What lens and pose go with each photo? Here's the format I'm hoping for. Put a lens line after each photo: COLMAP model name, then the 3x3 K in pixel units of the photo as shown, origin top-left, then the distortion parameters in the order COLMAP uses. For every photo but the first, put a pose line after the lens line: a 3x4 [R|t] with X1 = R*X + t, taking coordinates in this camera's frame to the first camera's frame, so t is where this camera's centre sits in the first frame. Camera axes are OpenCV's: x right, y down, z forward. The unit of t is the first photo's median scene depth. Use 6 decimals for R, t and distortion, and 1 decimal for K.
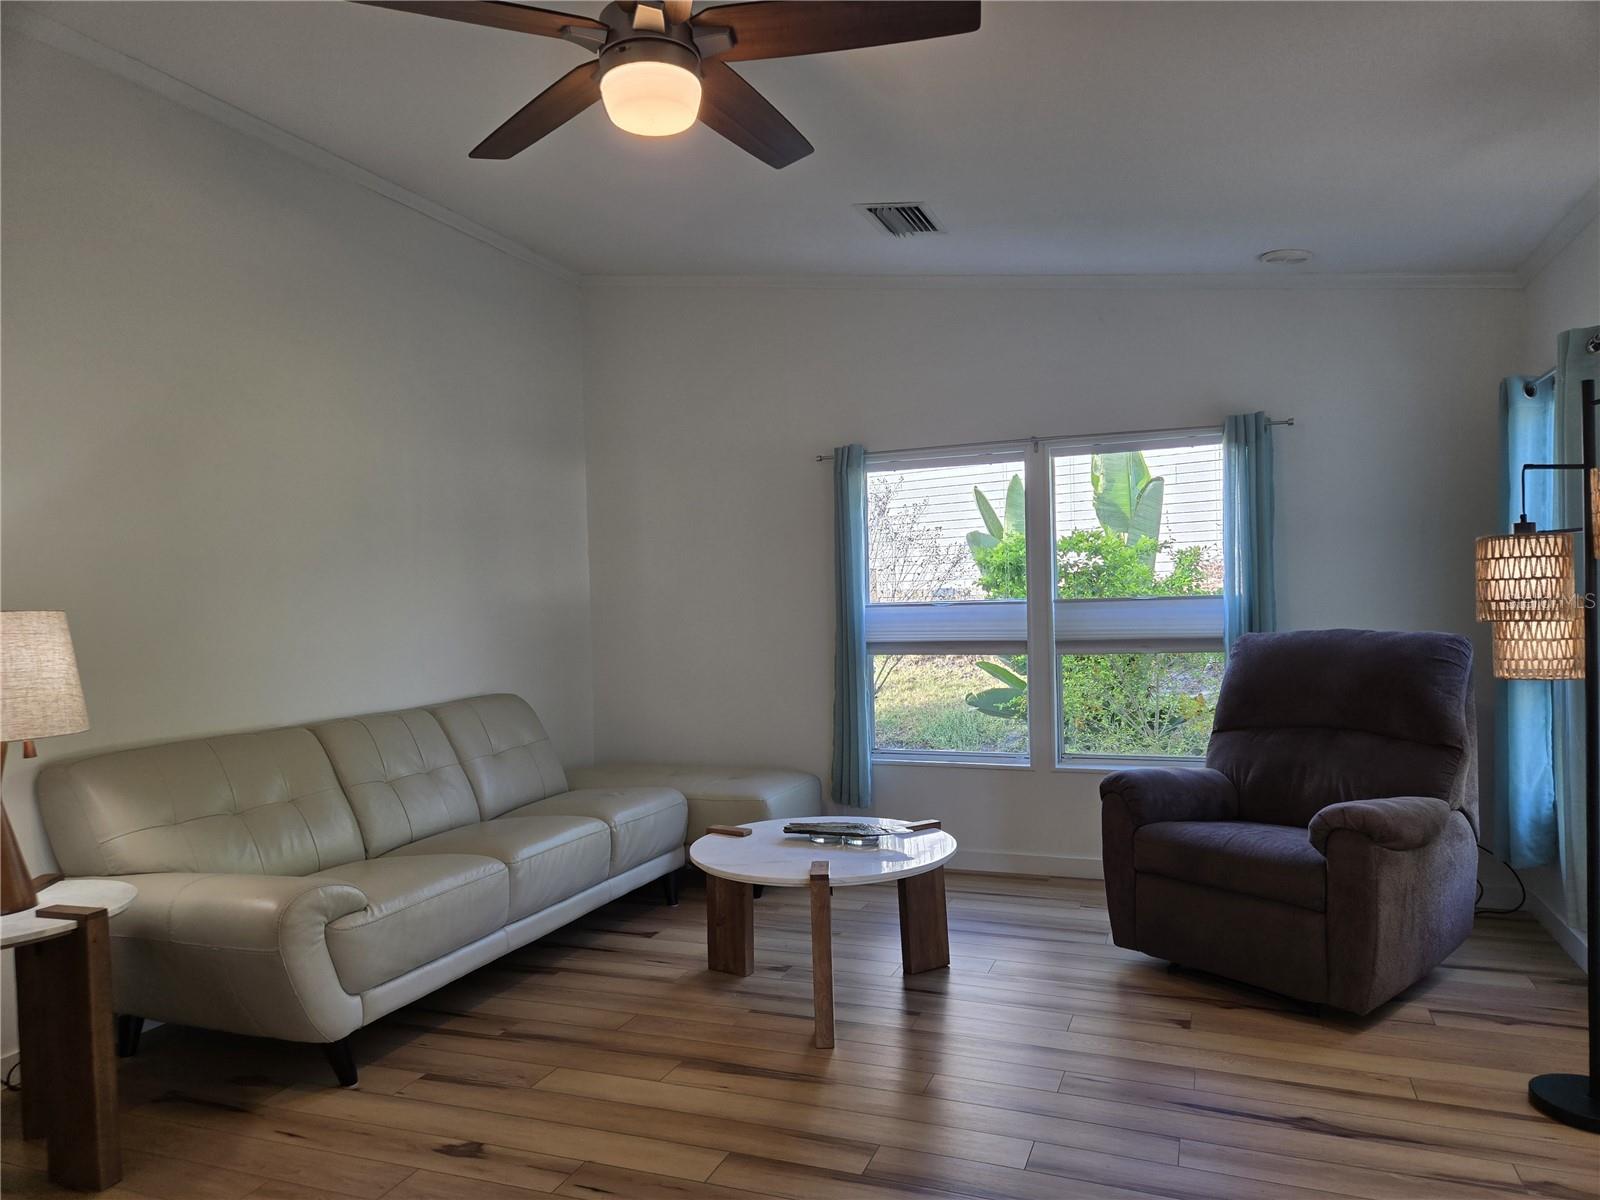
lens RADIAL K [[1077.7, 0, 798.9], [0, 1077.7, 607.4], [0, 0, 1]] dist [0.078084, -0.054738]
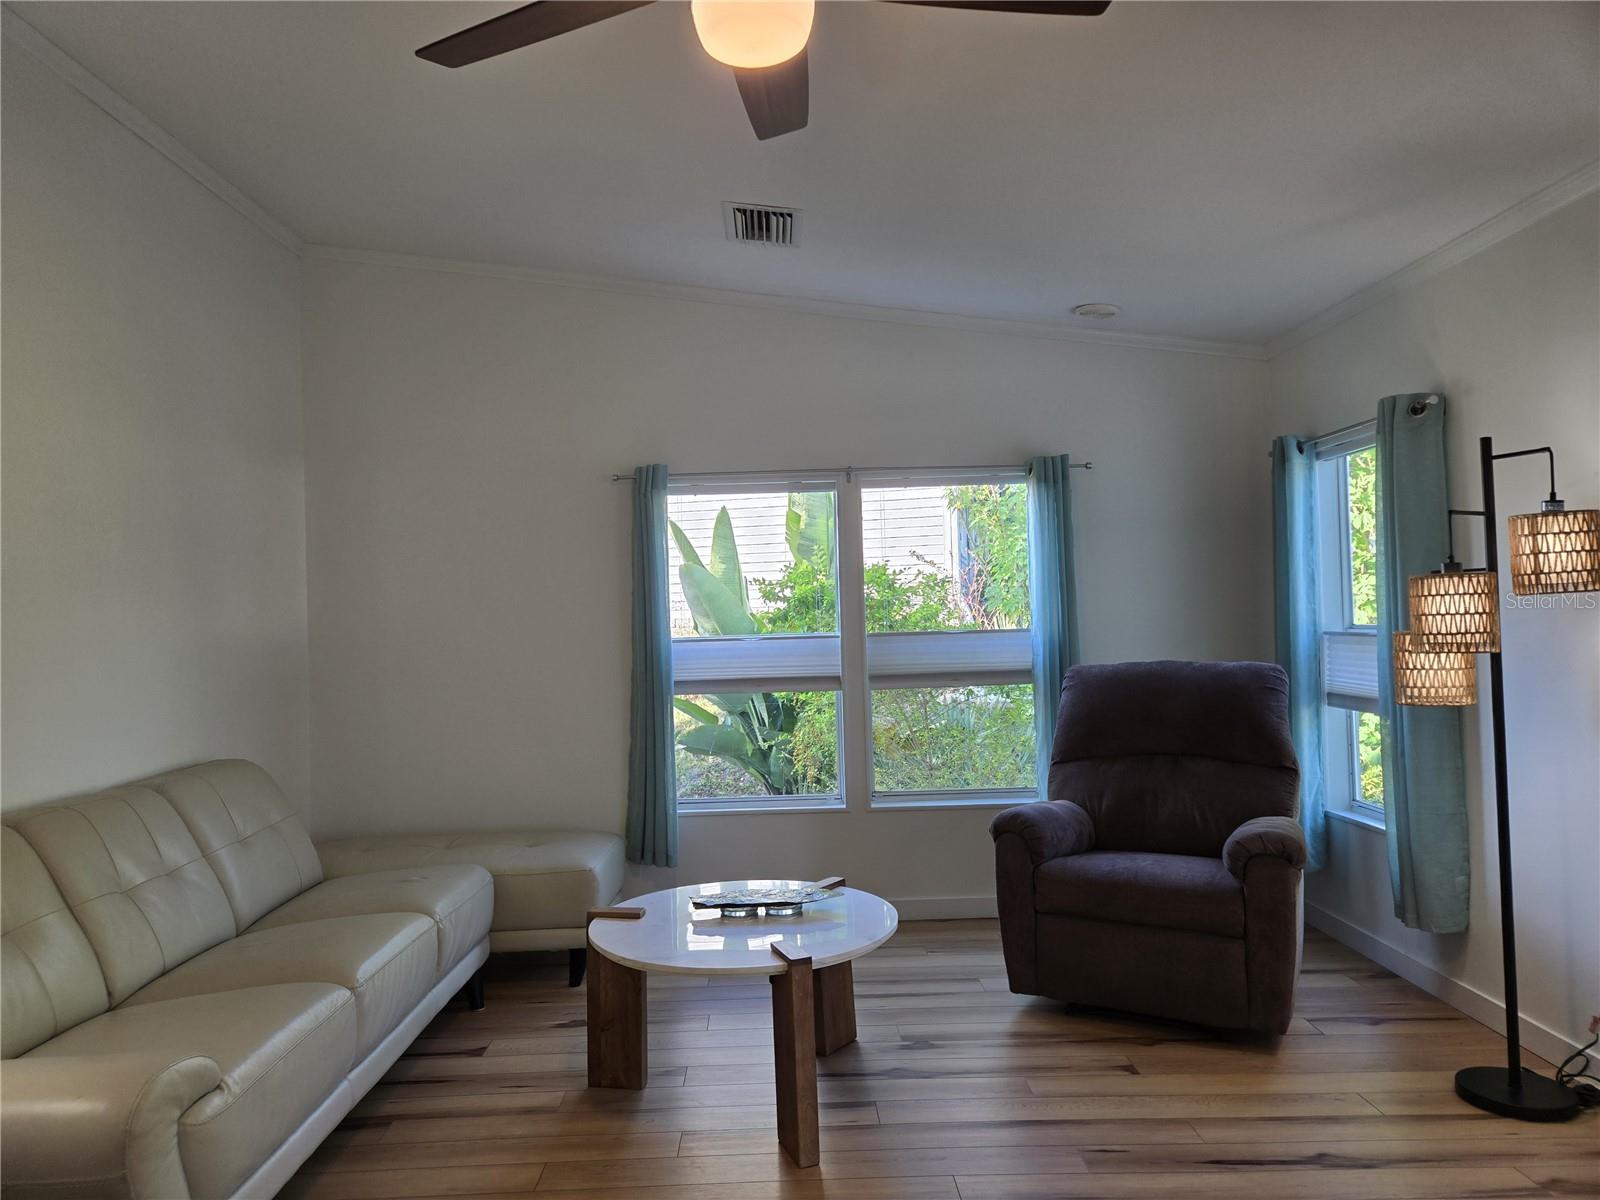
lens RADIAL K [[1077.7, 0, 778.5], [0, 1077.7, 590.0], [0, 0, 1]] dist [0.078084, -0.054738]
pose [[0.928811, 0.010310, 0.370411, -0.261038], [0.007179, 0.998925, -0.045805, -0.003071], [-0.370485, 0.045203, 0.927738, 0.163103]]
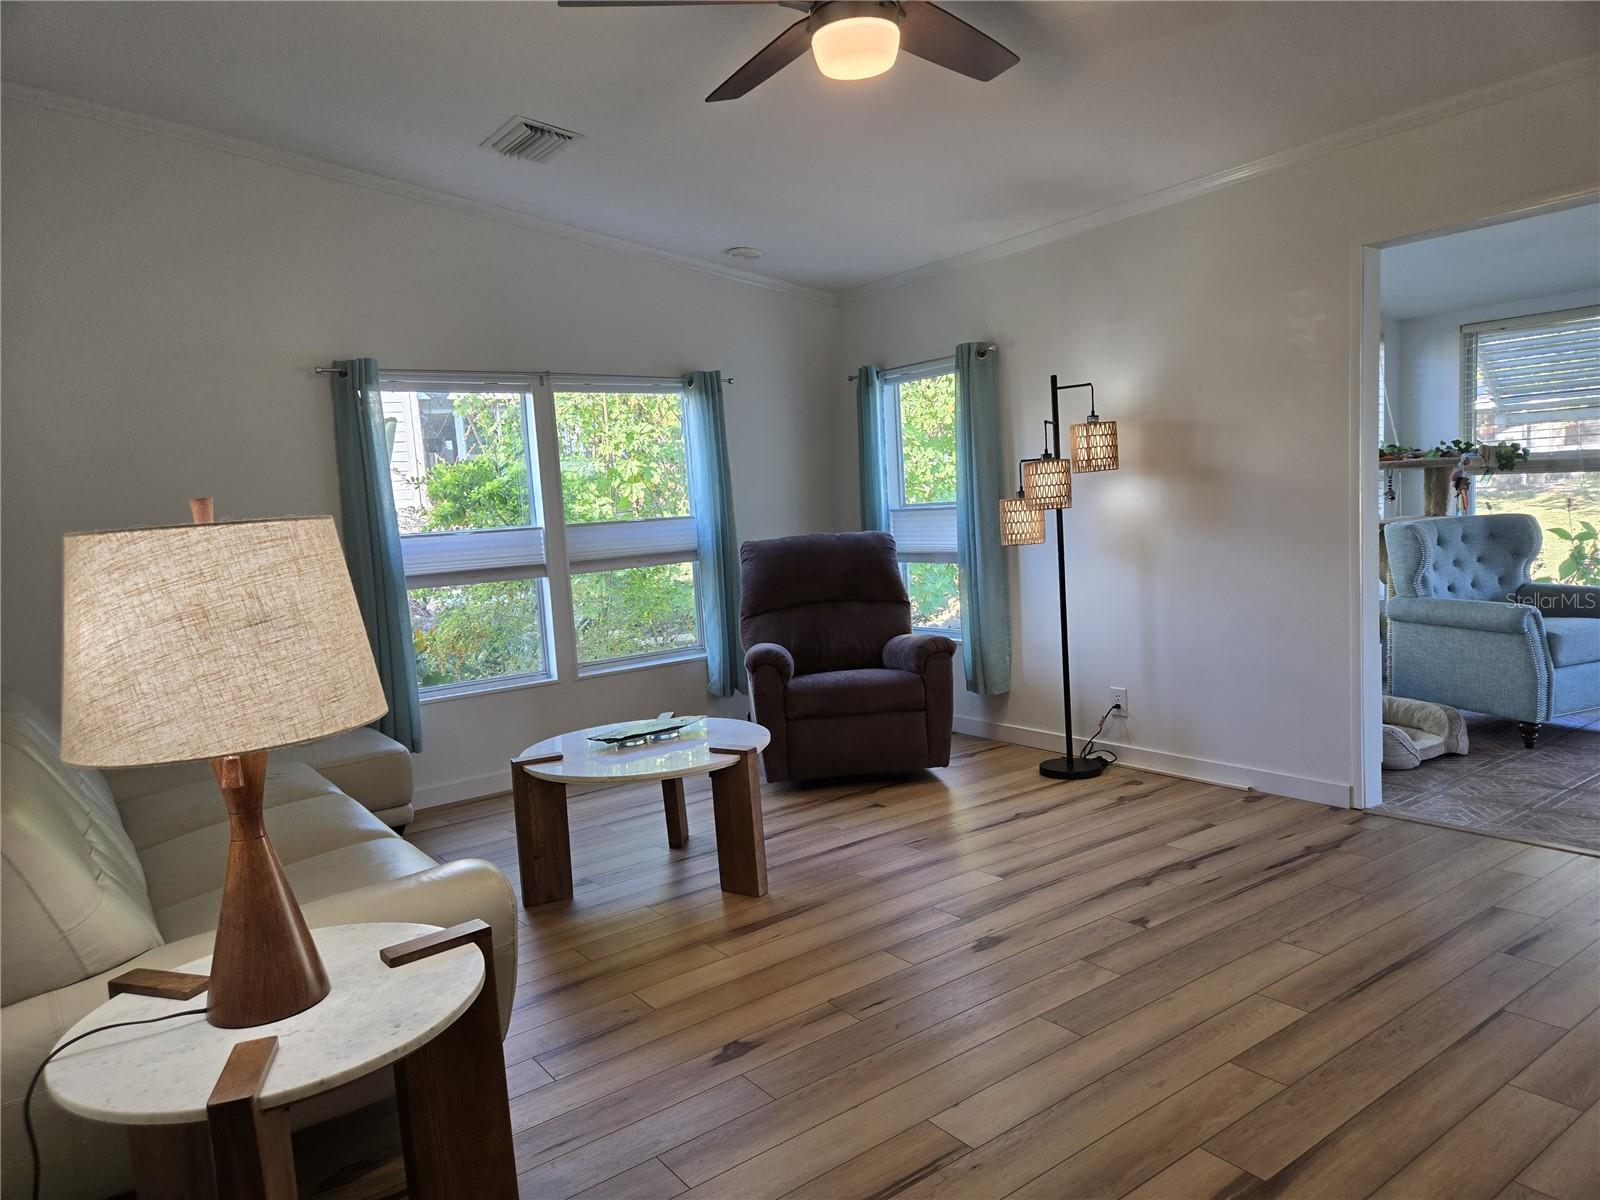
lens RADIAL K [[1077.7, 0, 792.2], [0, 1077.7, 606.0], [0, 0, 1]] dist [0.078084, -0.054738]
pose [[0.538758, -0.087584, 0.837895, -0.735945], [0.056711, 0.996096, 0.067656, 0.018299], [-0.840550, 0.011068, 0.541622, 0.284122]]
